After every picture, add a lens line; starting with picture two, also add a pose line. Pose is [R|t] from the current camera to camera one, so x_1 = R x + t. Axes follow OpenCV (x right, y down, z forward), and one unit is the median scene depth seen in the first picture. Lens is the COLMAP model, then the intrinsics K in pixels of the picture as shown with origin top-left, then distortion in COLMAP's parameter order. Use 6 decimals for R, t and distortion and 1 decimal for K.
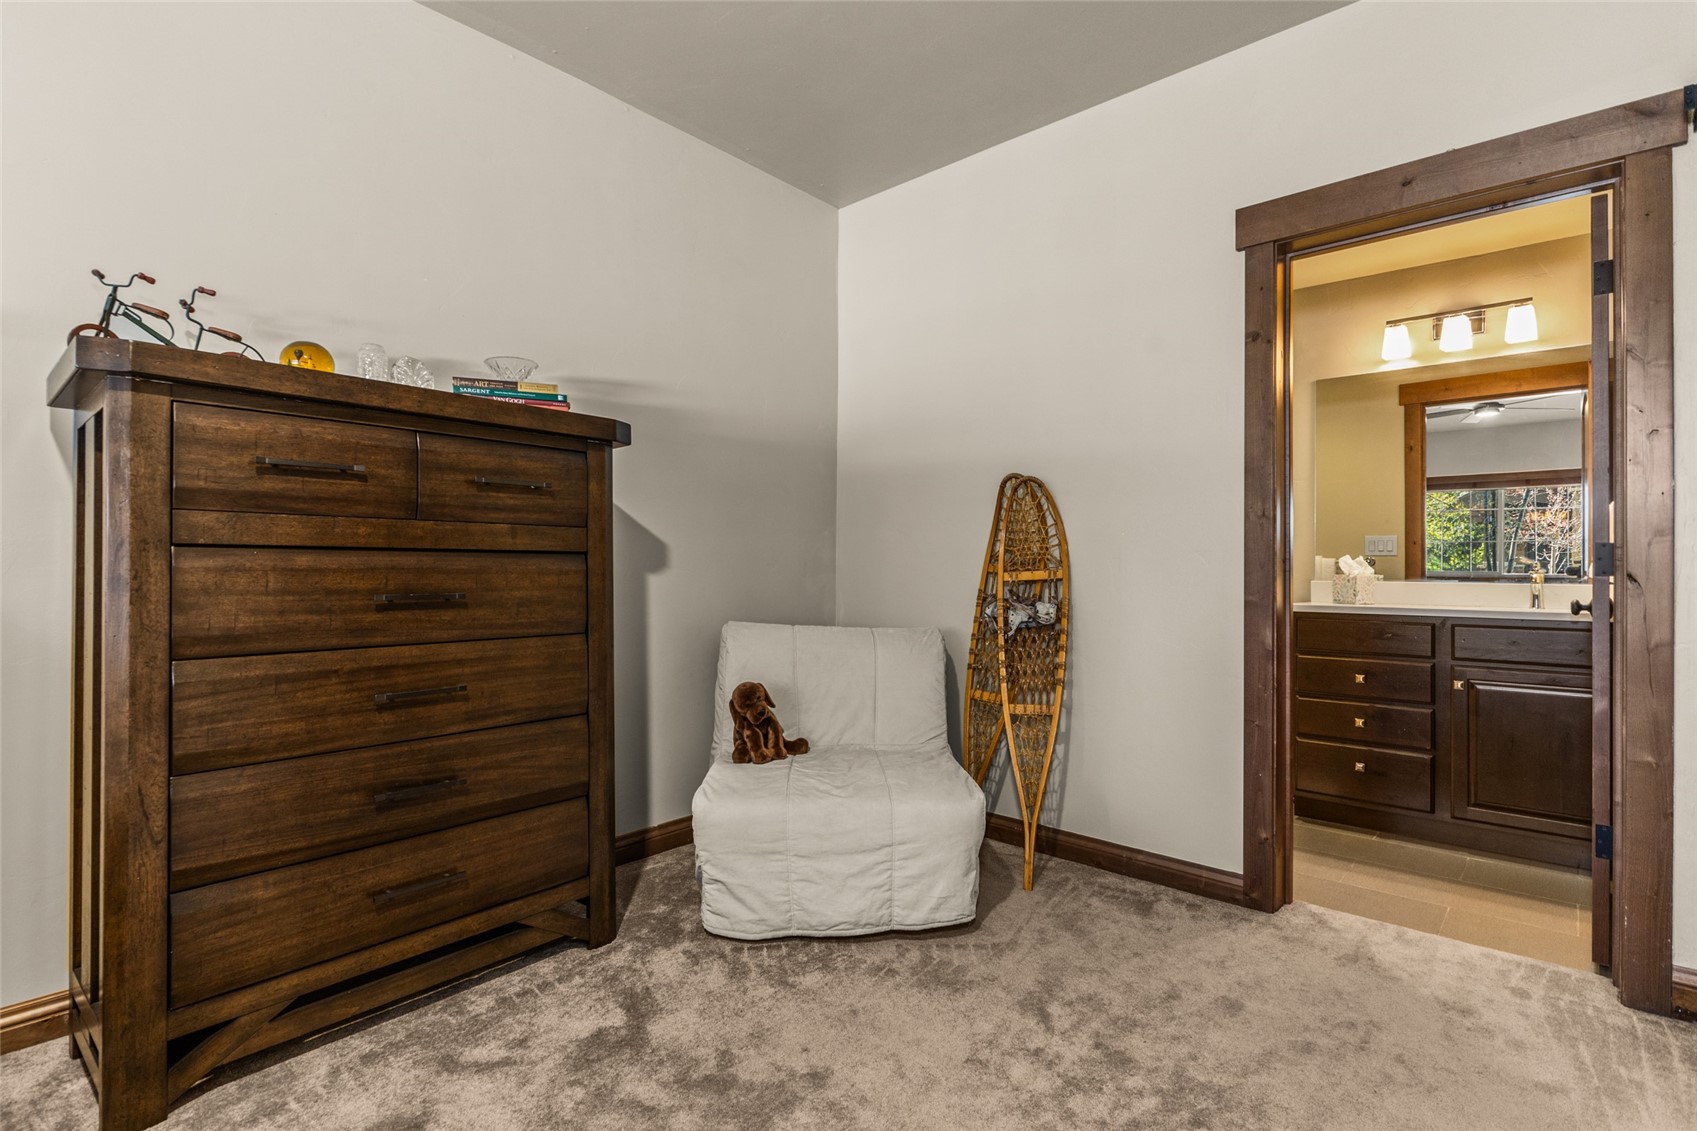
lens RADIAL K [[817.5, 0, 844.8], [0, 817.5, 550.1], [0, 0, 1]] dist [0.002058, 0.000221]
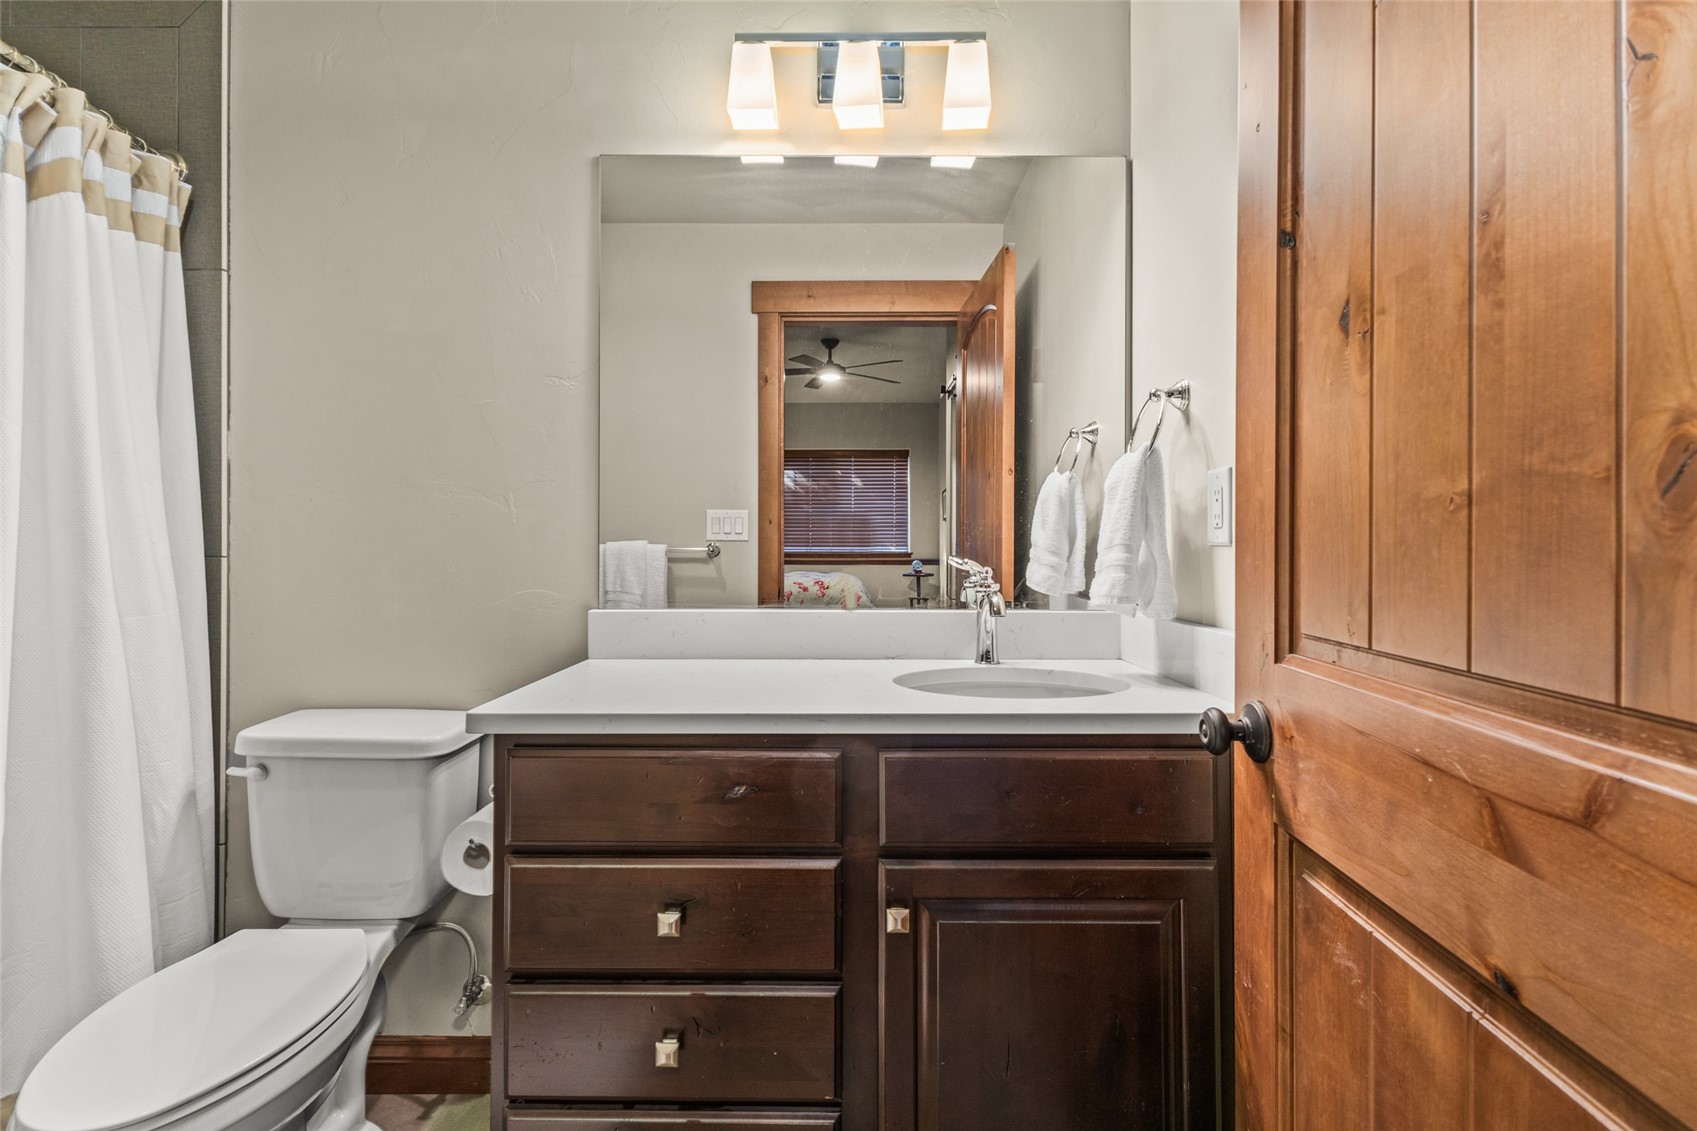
lens RADIAL K [[765.0, 0, 851.0], [0, 765.0, 543.8], [0, 0, 1]] dist [-0.000218, -0.000177]
pose [[0.741227, -0.003963, 0.671242, 0.445524], [-0.004615, 0.999929, 0.010999, -0.006698], [-0.671238, -0.011250, 0.741156, 0.672136]]
